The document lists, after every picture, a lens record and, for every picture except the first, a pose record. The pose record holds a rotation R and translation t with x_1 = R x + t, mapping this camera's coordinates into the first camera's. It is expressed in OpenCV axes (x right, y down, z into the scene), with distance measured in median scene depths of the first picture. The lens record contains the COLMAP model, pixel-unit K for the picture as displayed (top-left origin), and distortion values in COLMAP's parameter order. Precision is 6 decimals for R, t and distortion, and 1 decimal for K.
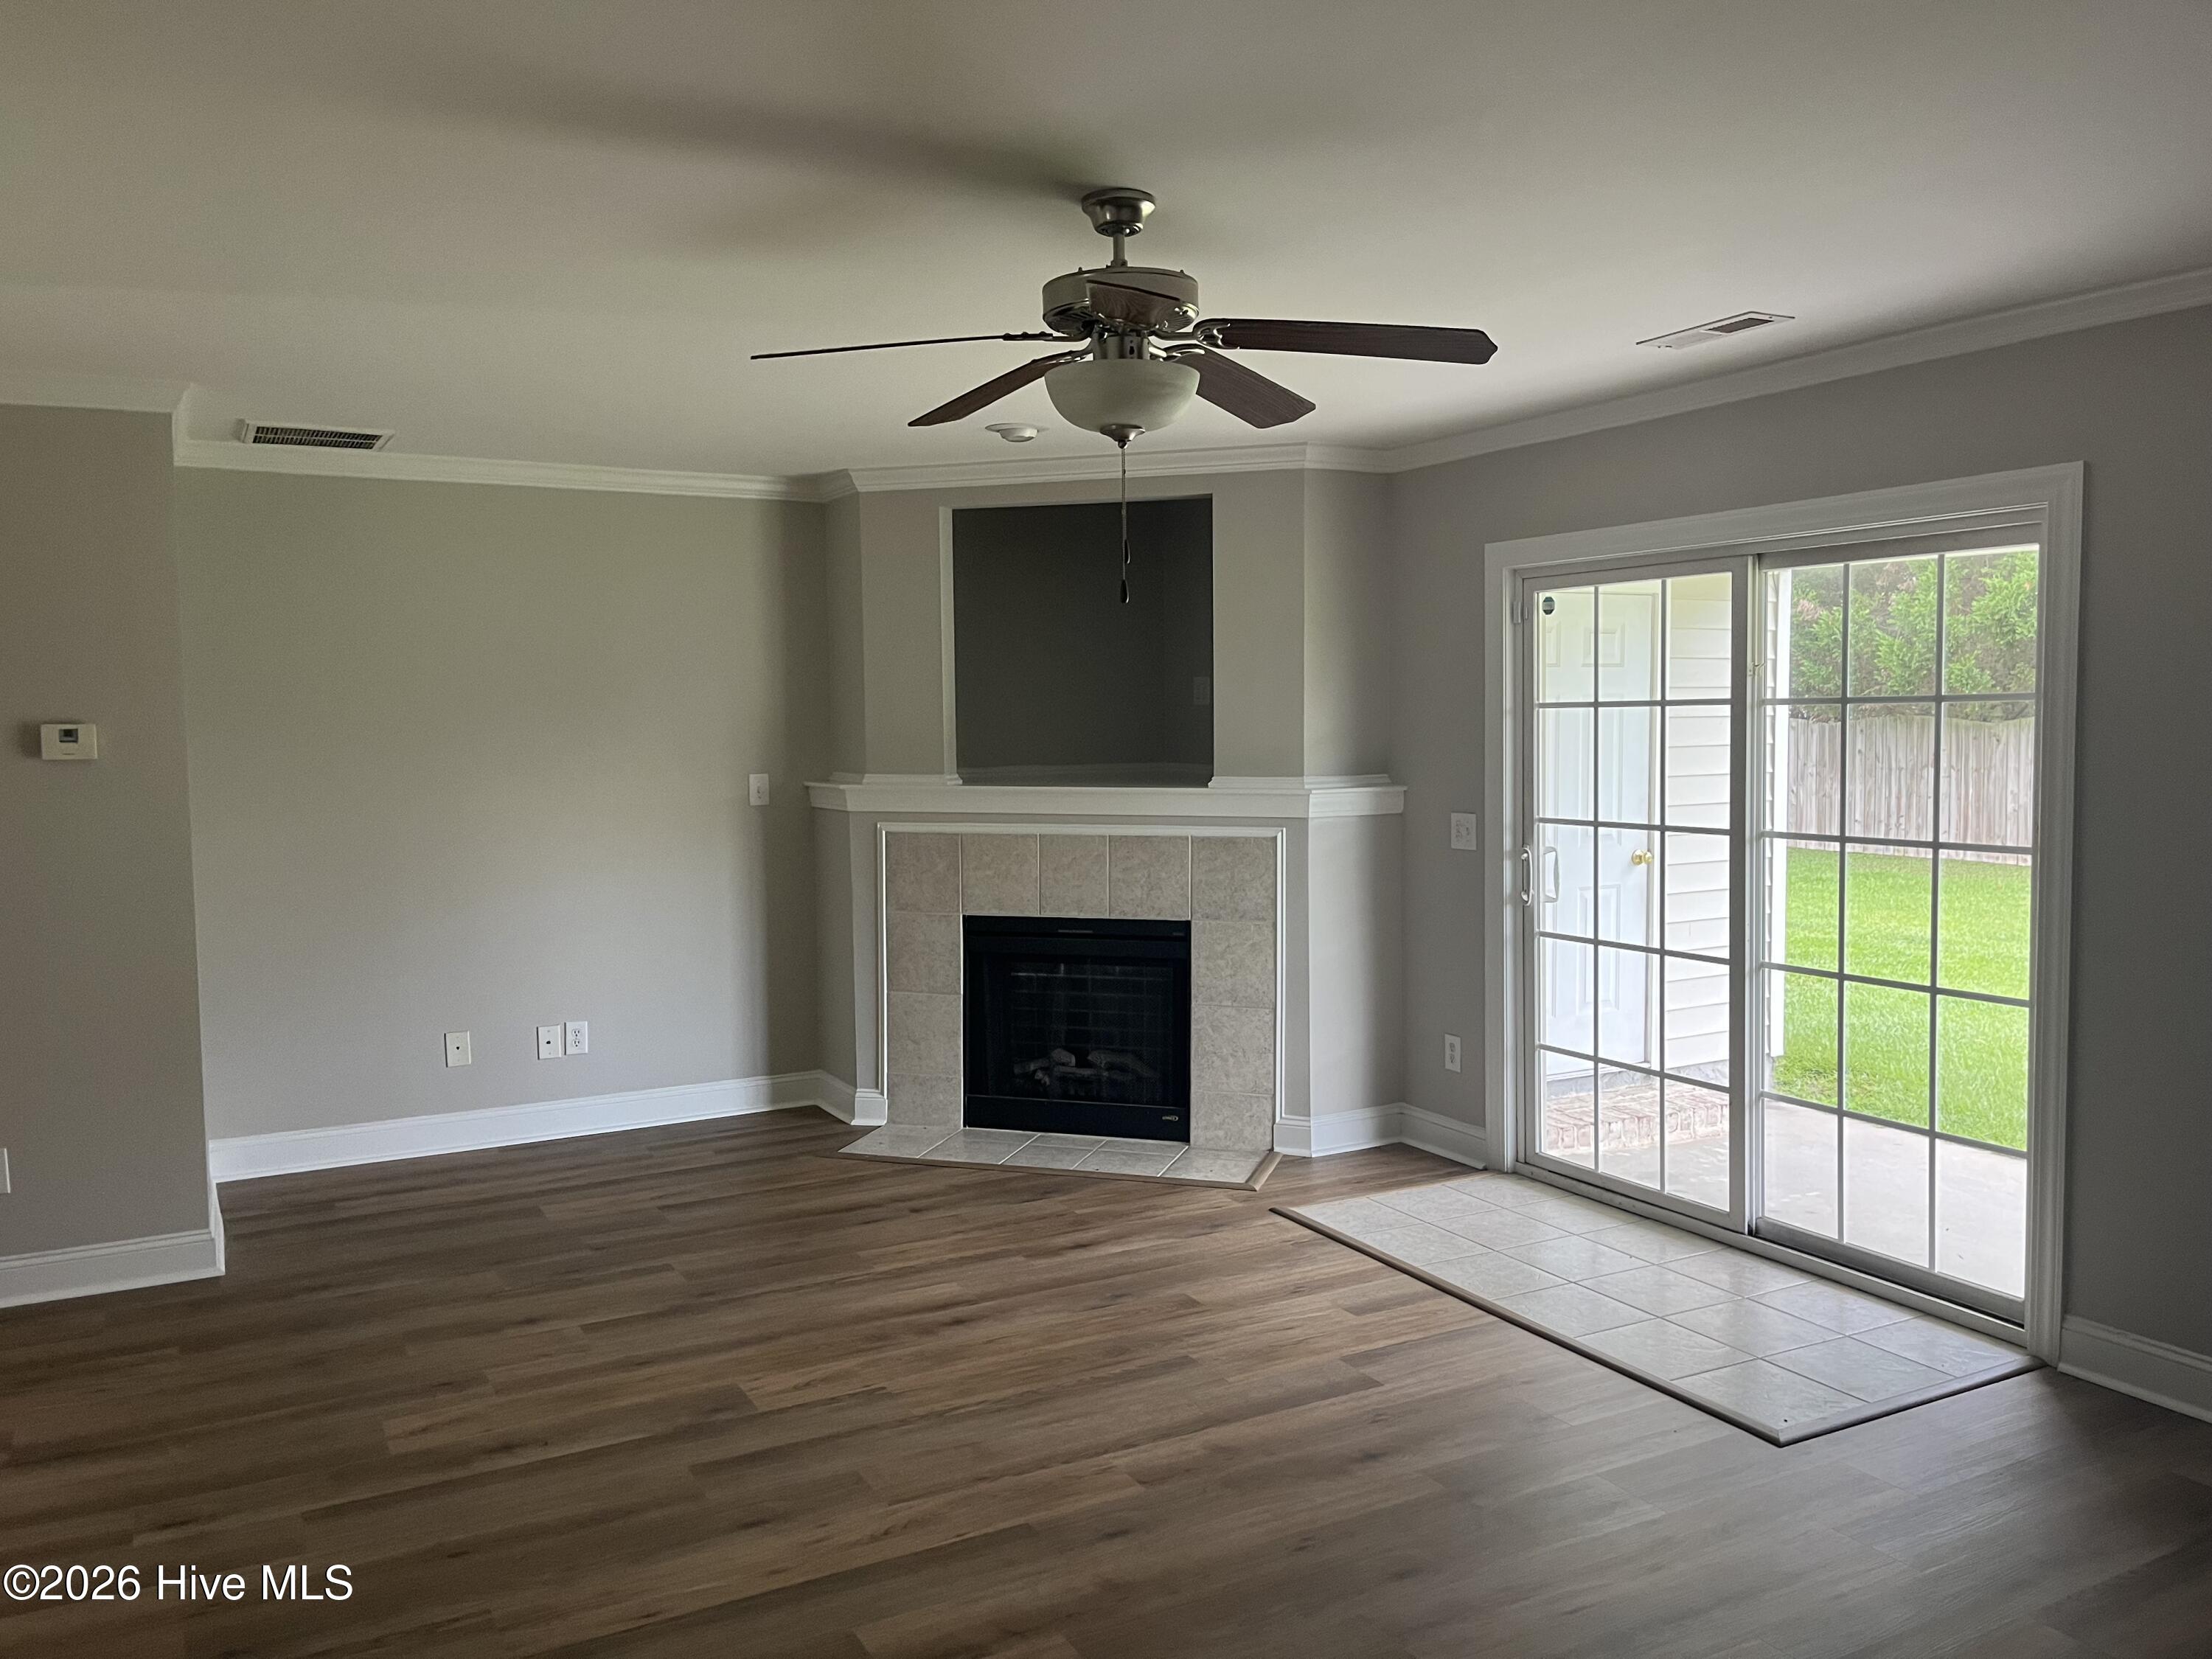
lens RADIAL K [[1668.8, 0, 1103.6], [0, 1668.8, 812.4], [0, 0, 1]] dist [0.050345, -0.069188]
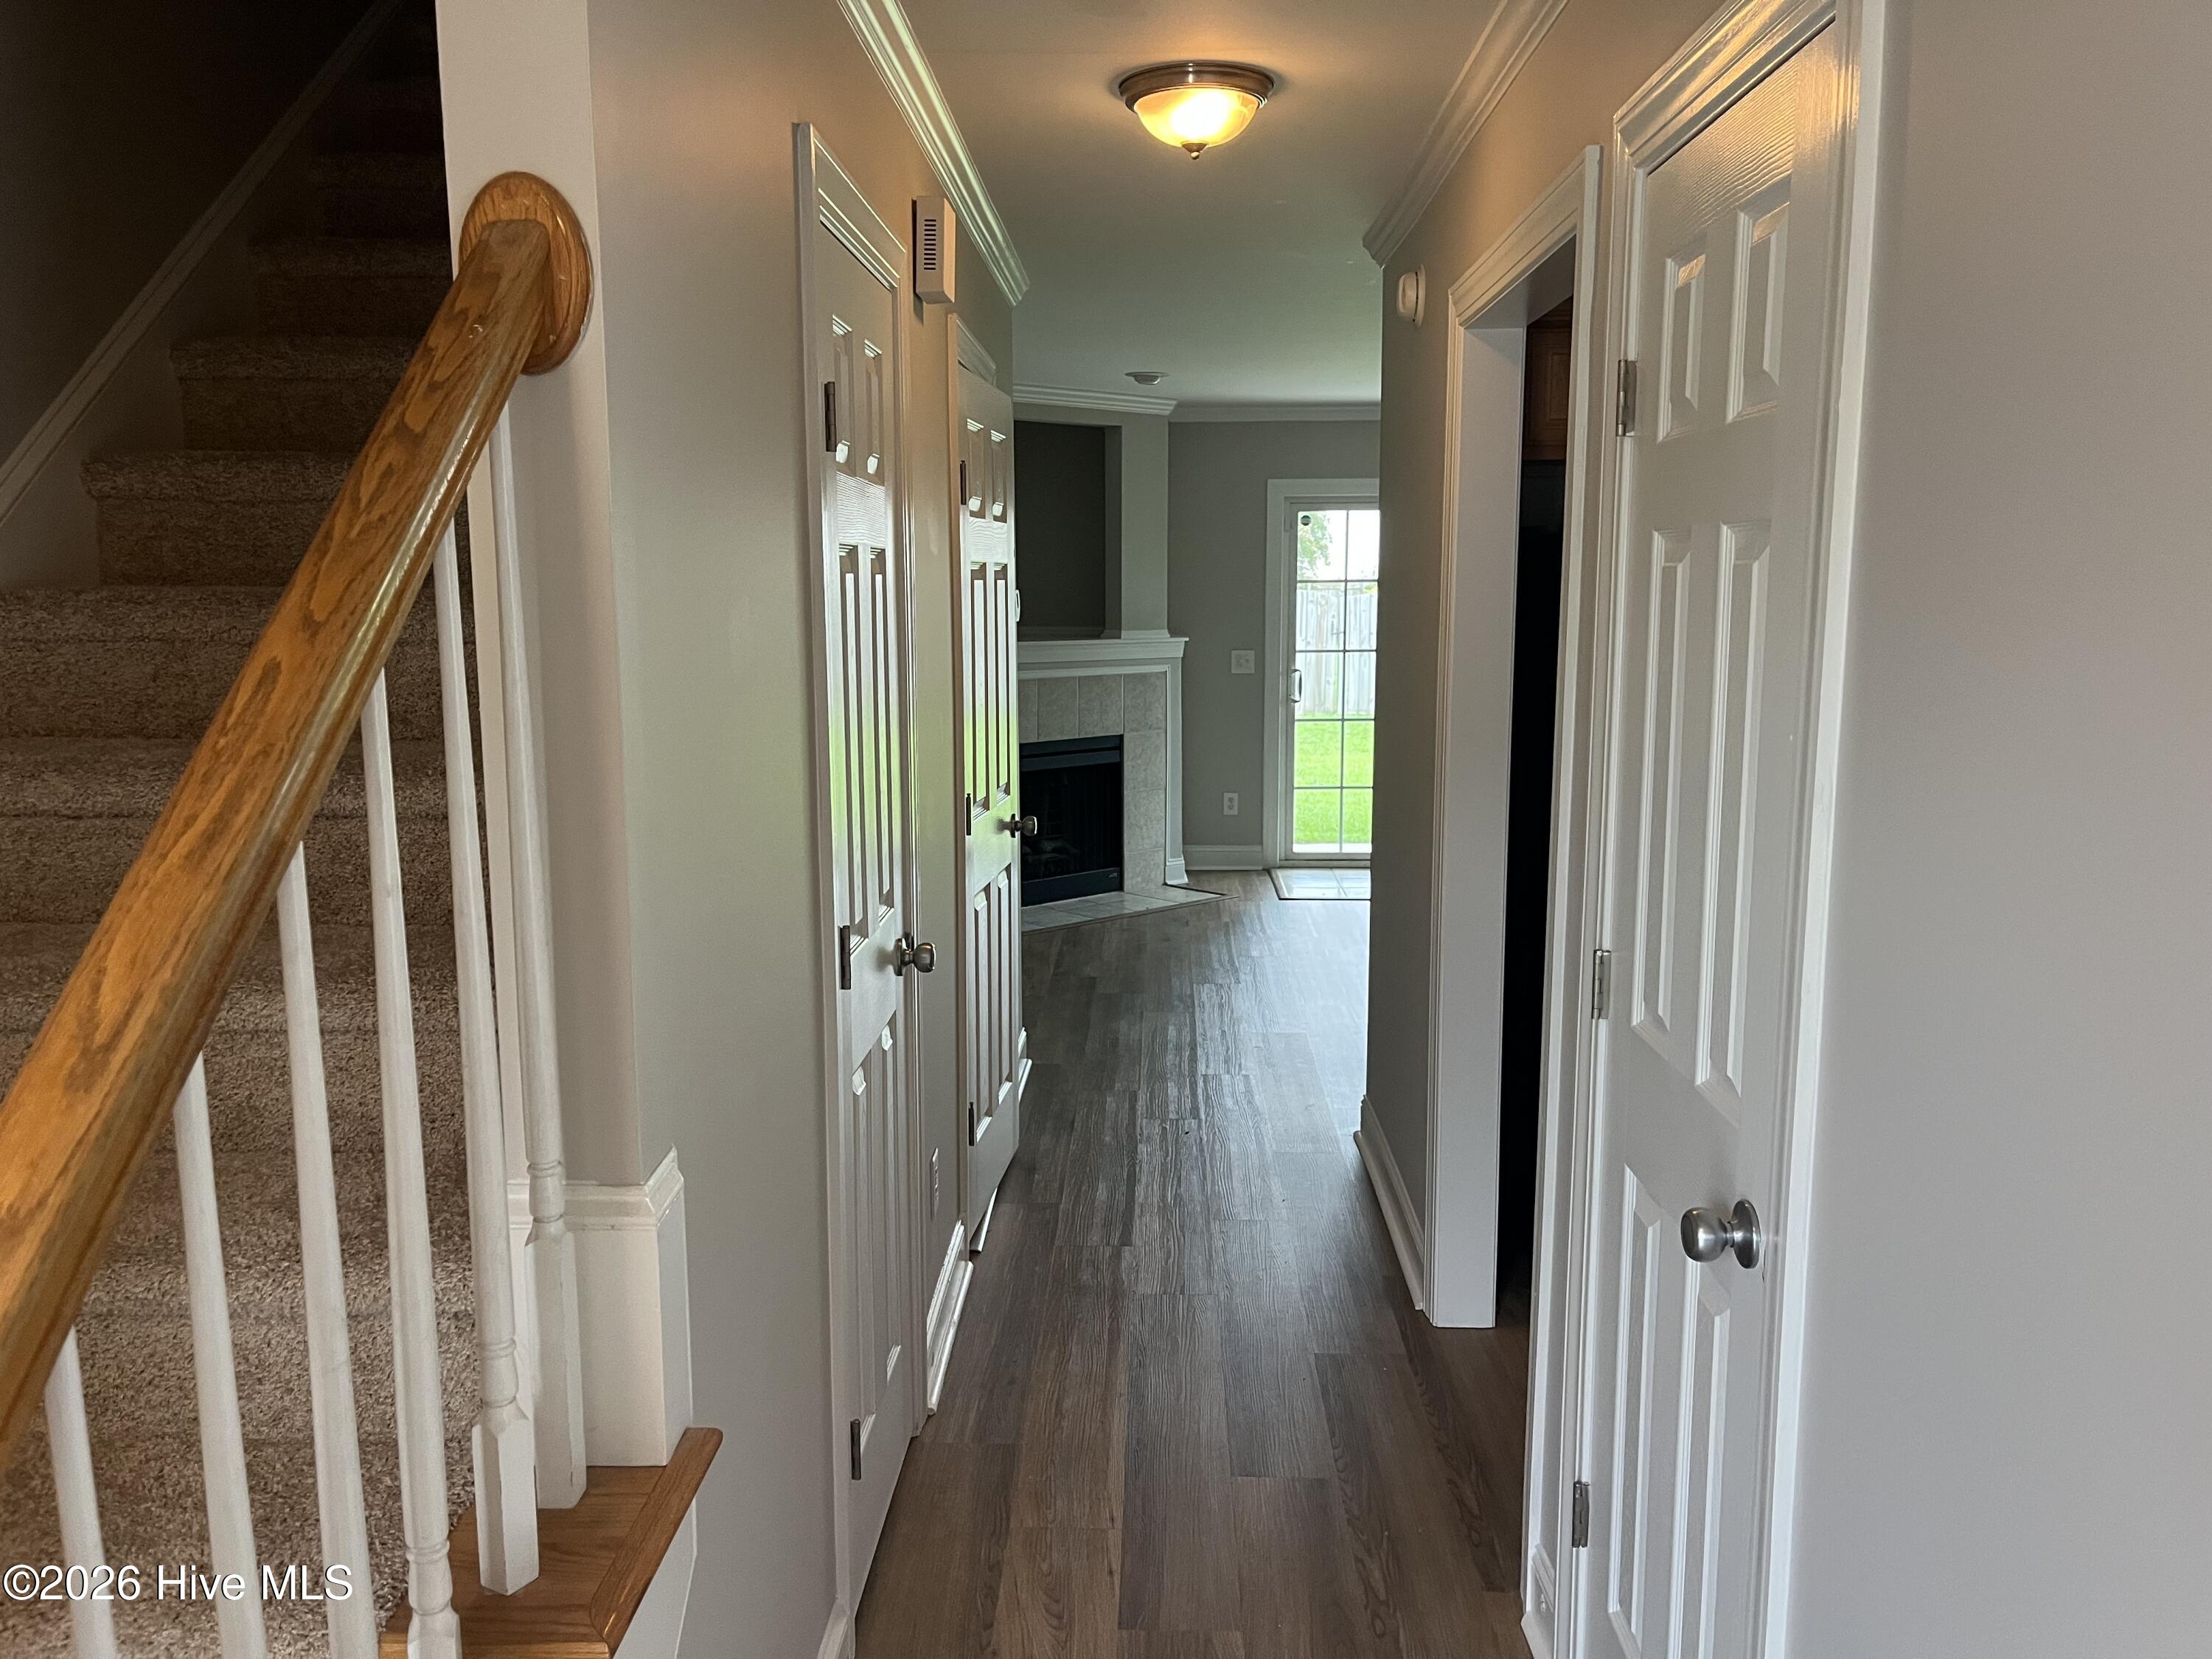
lens RADIAL K [[1668.8, 0, 1100.5], [0, 1668.8, 835.9], [0, 0, 1]] dist [0.050345, -0.069188]
pose [[0.511806, -0.126376, 0.849755, -1.280462], [0.046109, 0.991736, 0.119720, -0.021511], [-0.857863, -0.022092, 0.513404, 0.319090]]
